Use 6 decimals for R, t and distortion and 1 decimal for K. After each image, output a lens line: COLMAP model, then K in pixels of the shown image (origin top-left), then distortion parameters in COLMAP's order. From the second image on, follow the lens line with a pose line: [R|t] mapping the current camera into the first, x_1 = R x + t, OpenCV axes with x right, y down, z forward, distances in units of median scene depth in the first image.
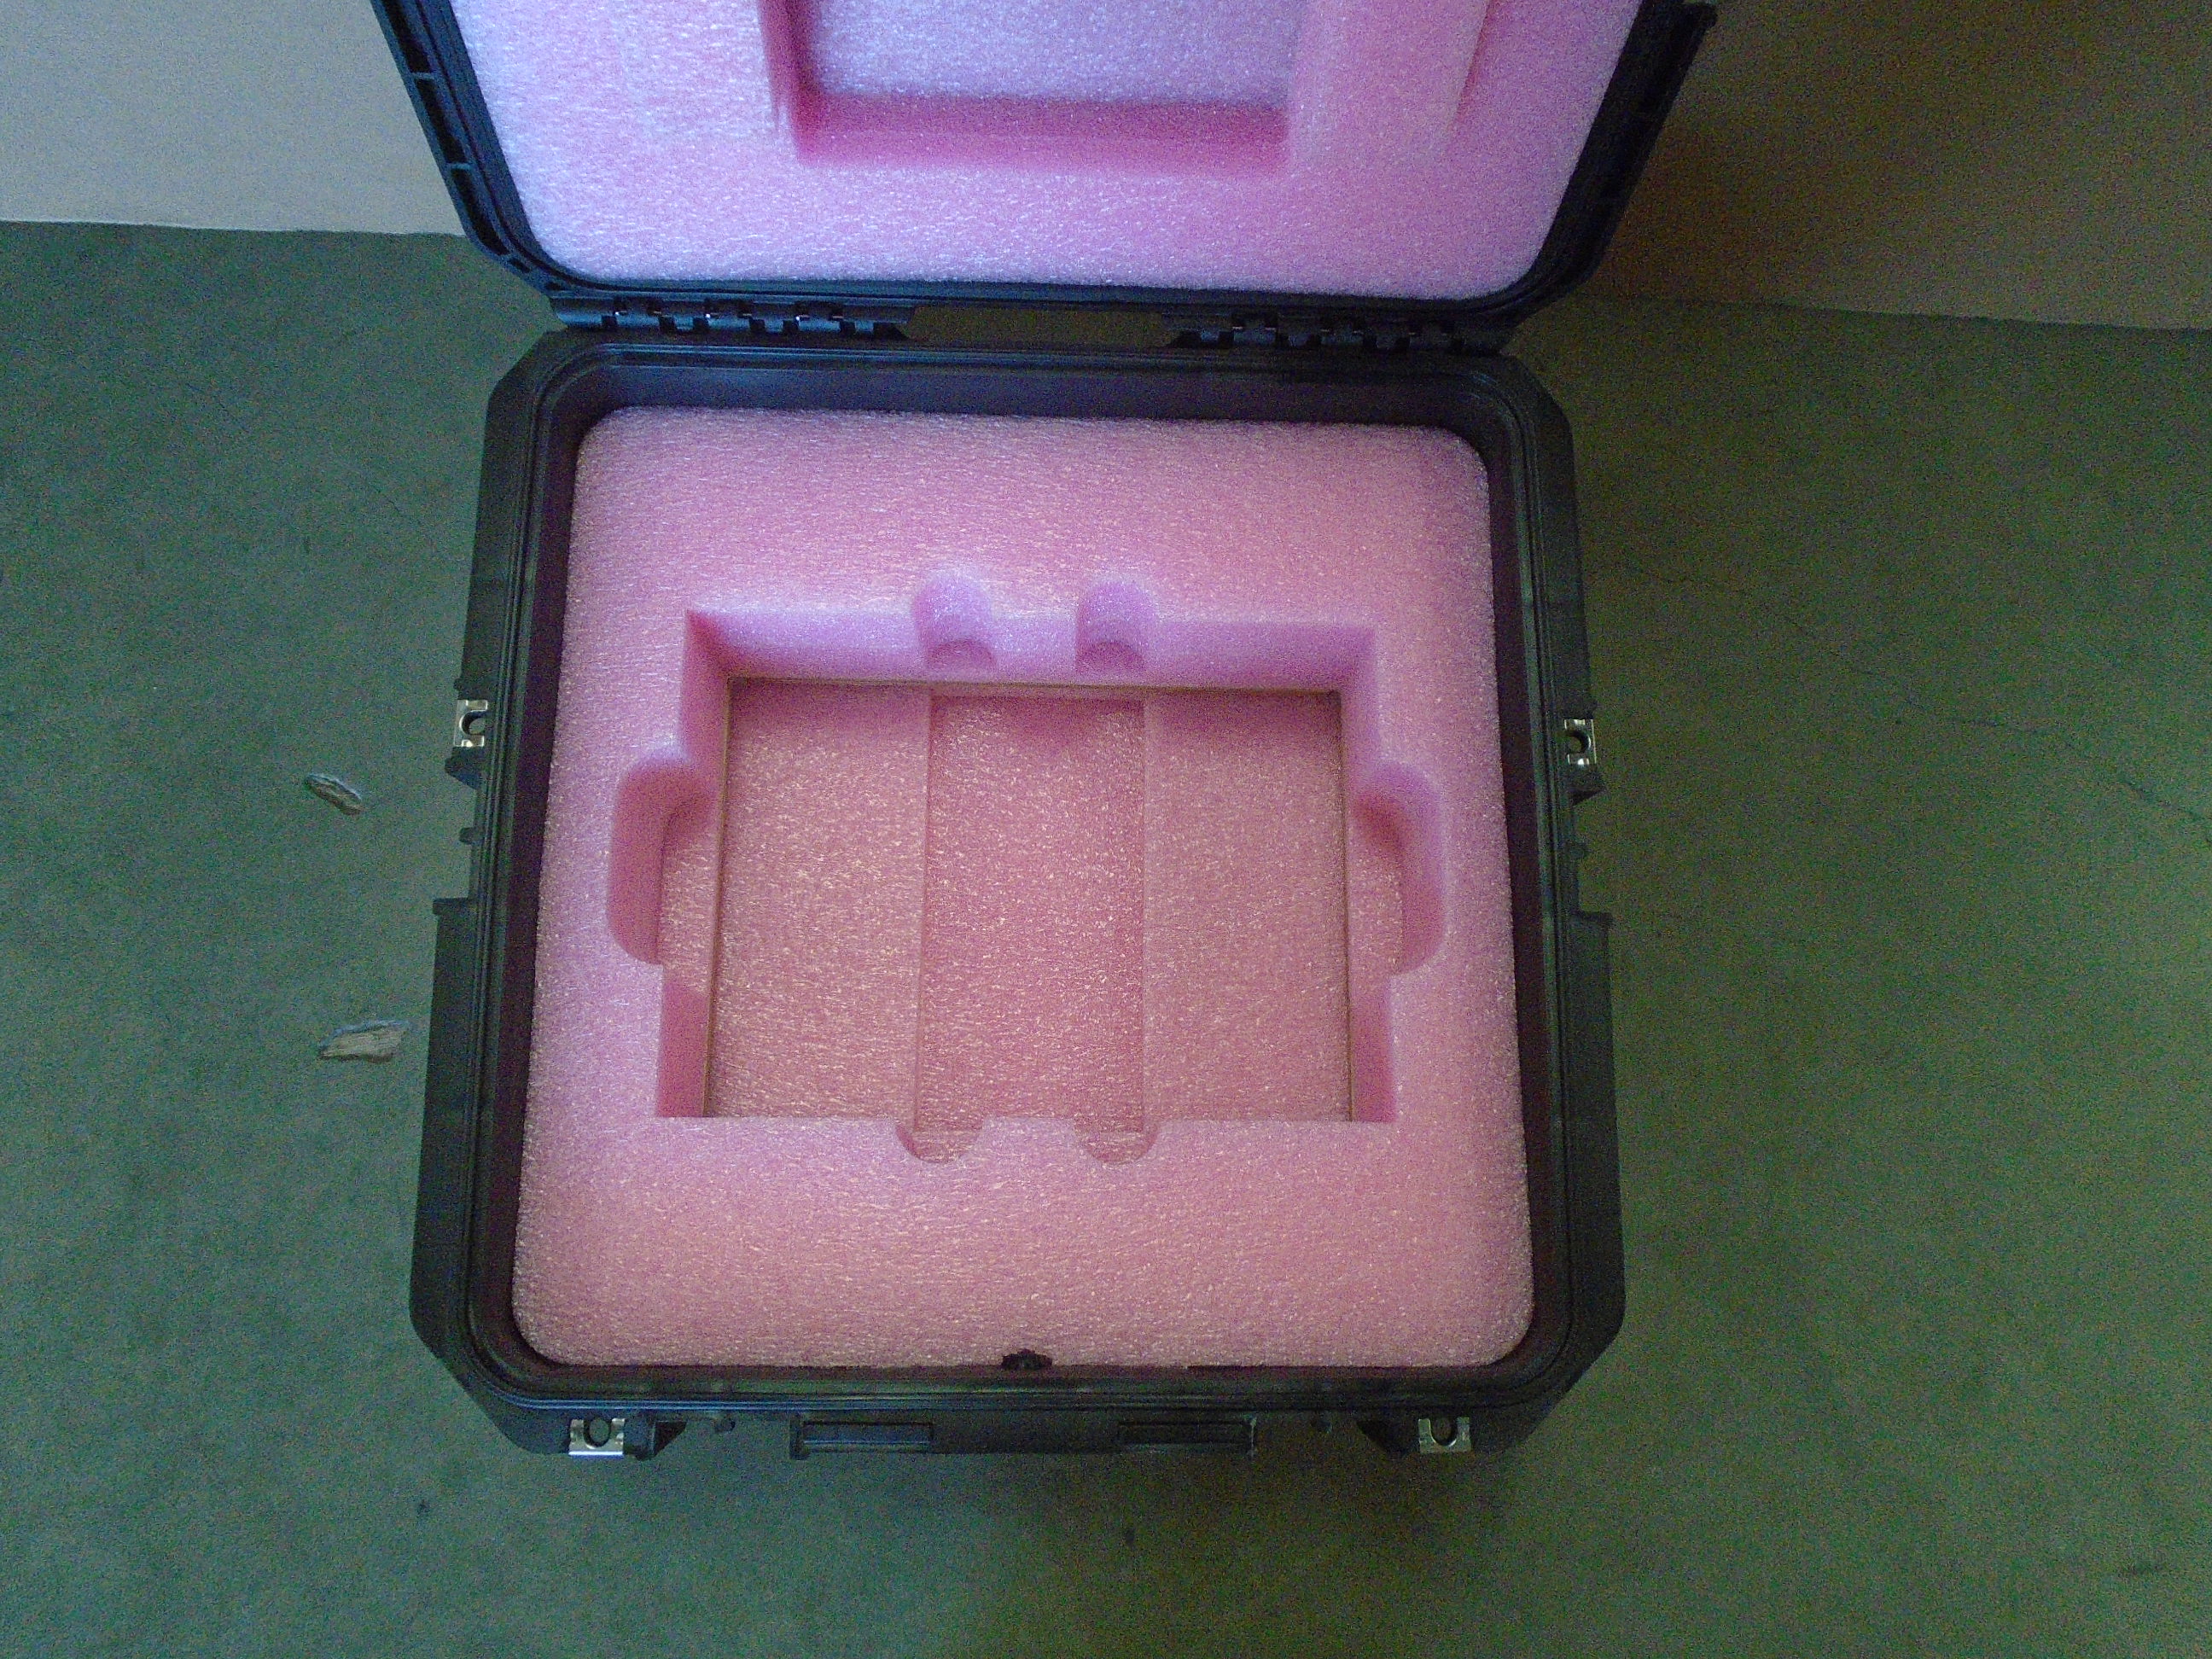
lens RADIAL K [[1710.1, 0, 1093.8], [0, 1710.1, 822.7], [0, 0, 1]] dist [-0.010611, 0.002115]
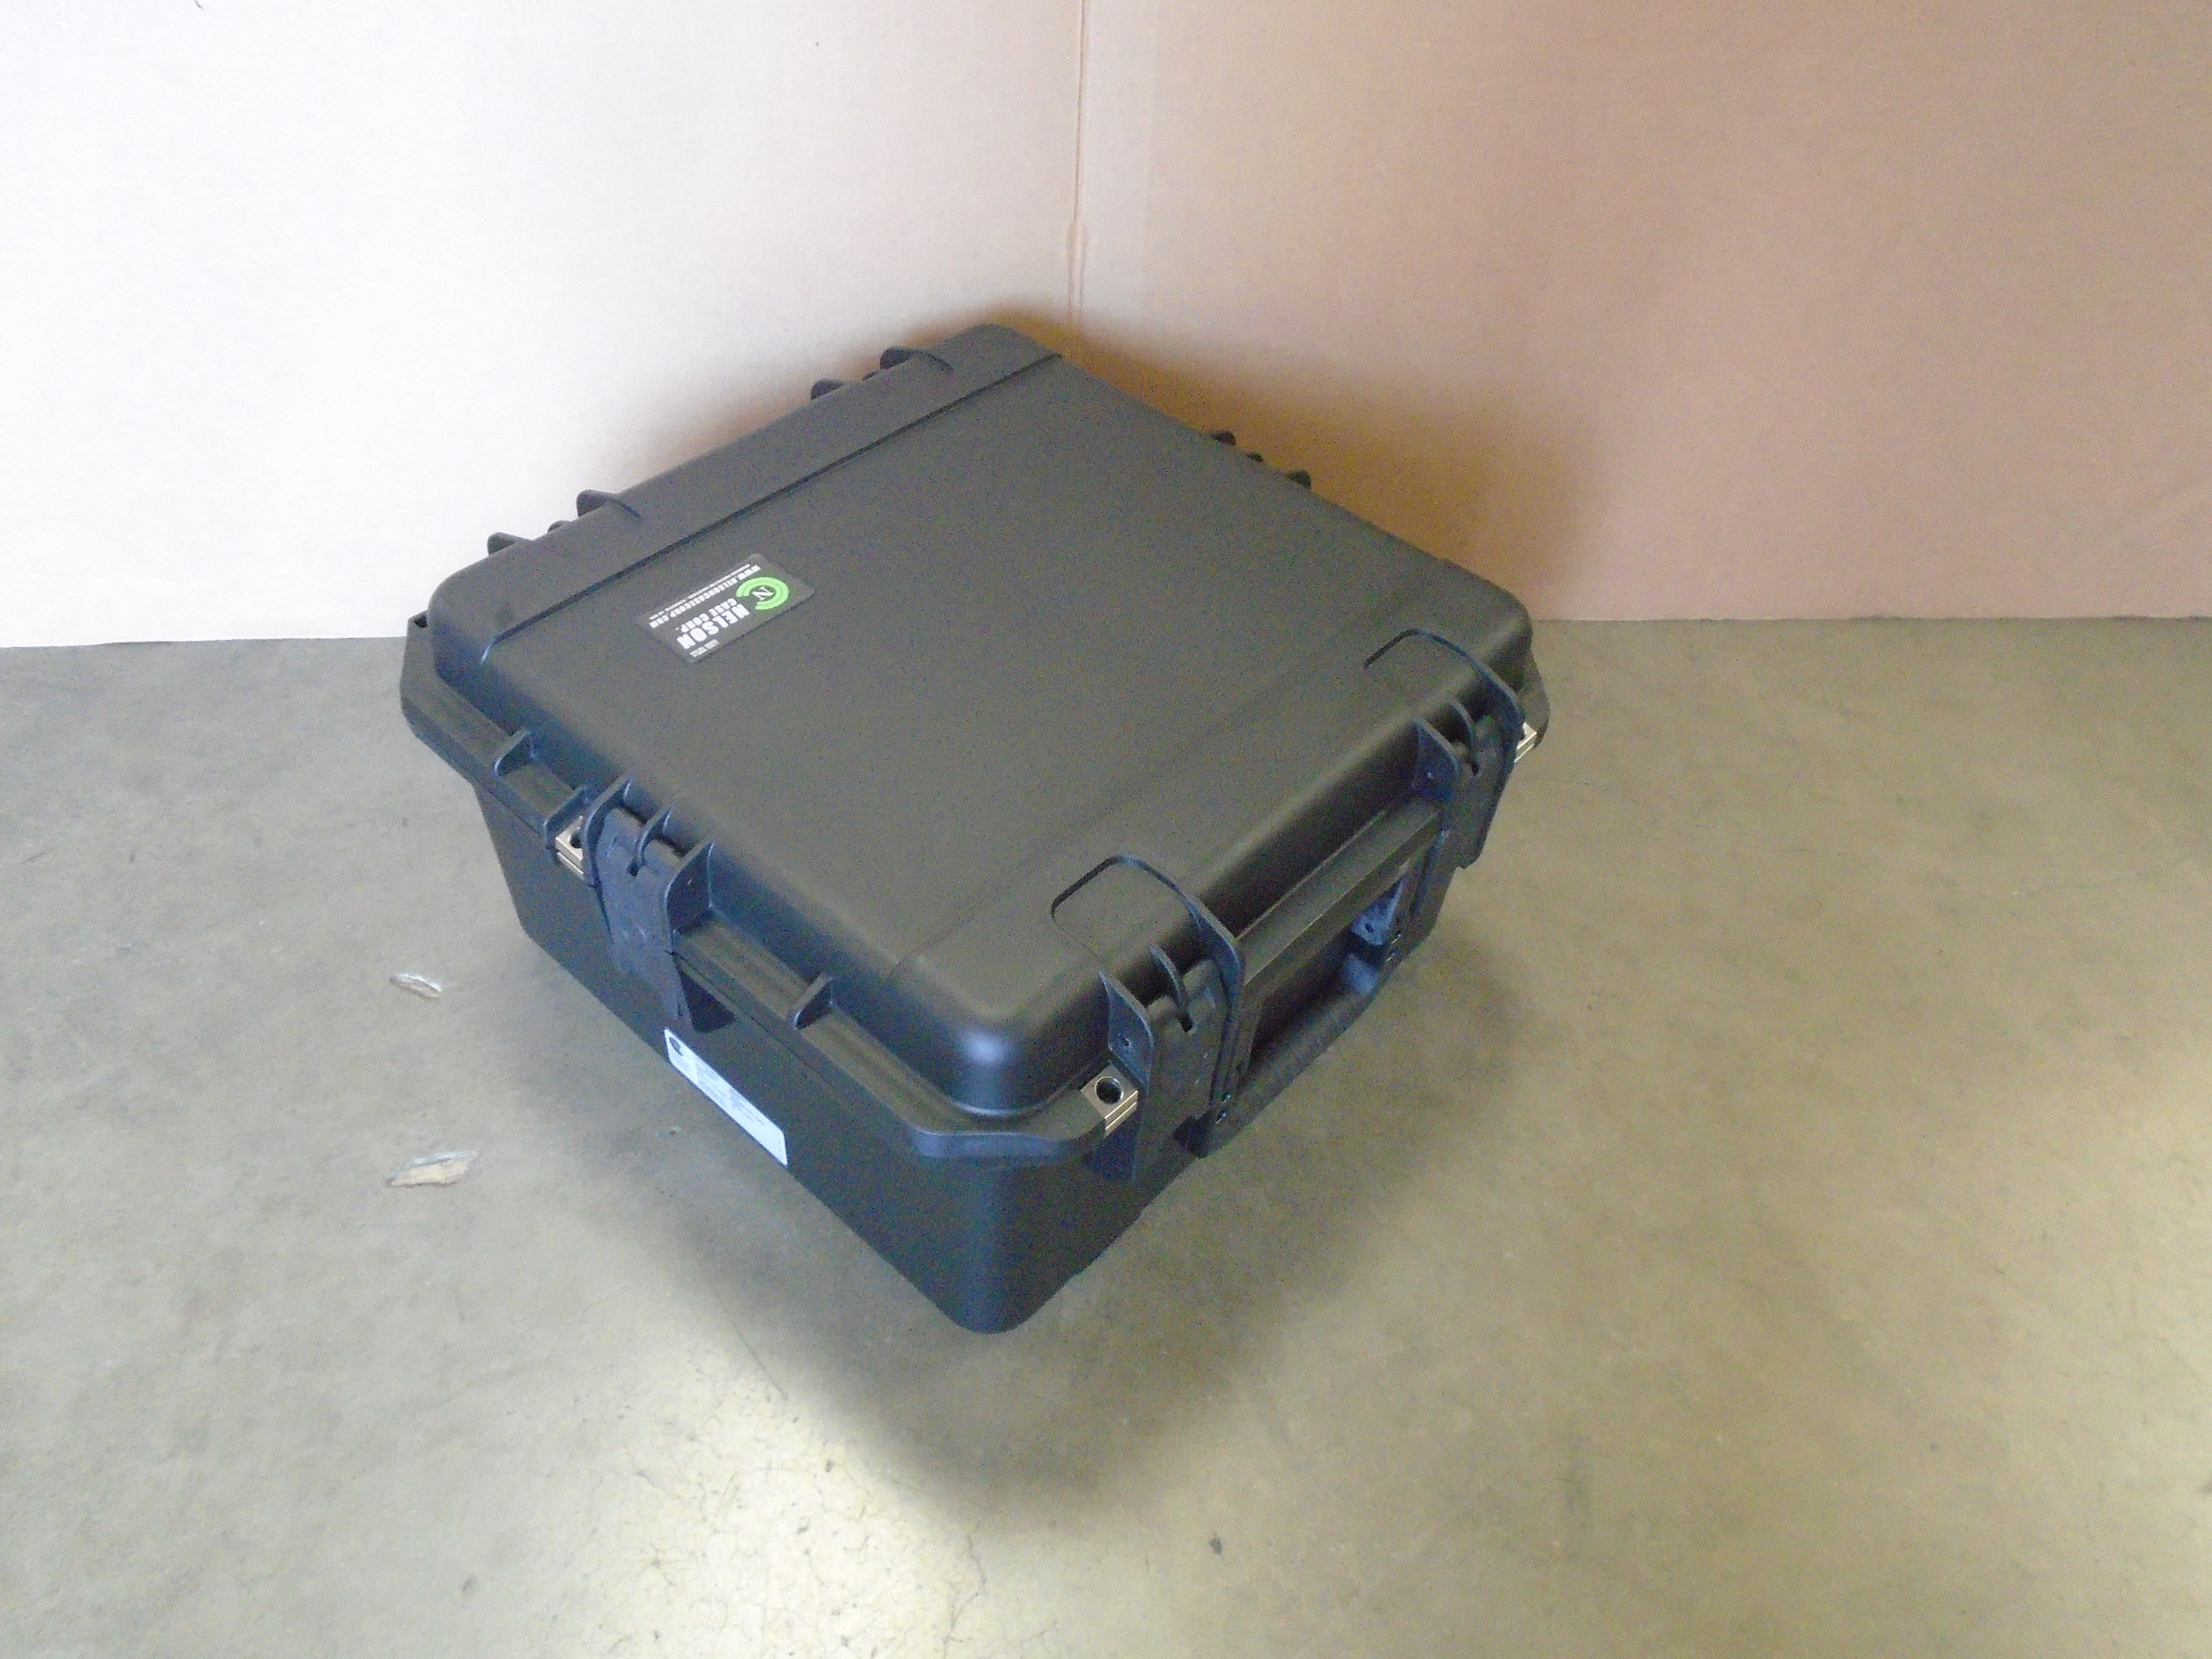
lens RADIAL K [[1710.1, 0, 1093.8], [0, 1710.1, 822.7], [0, 0, 1]] dist [-0.010611, 0.002115]
pose [[0.992562, -0.076509, 0.094699, -0.123538], [0.114951, 0.845160, -0.522007, 0.650103], [-0.040097, 0.529009, 0.847668, -0.033465]]
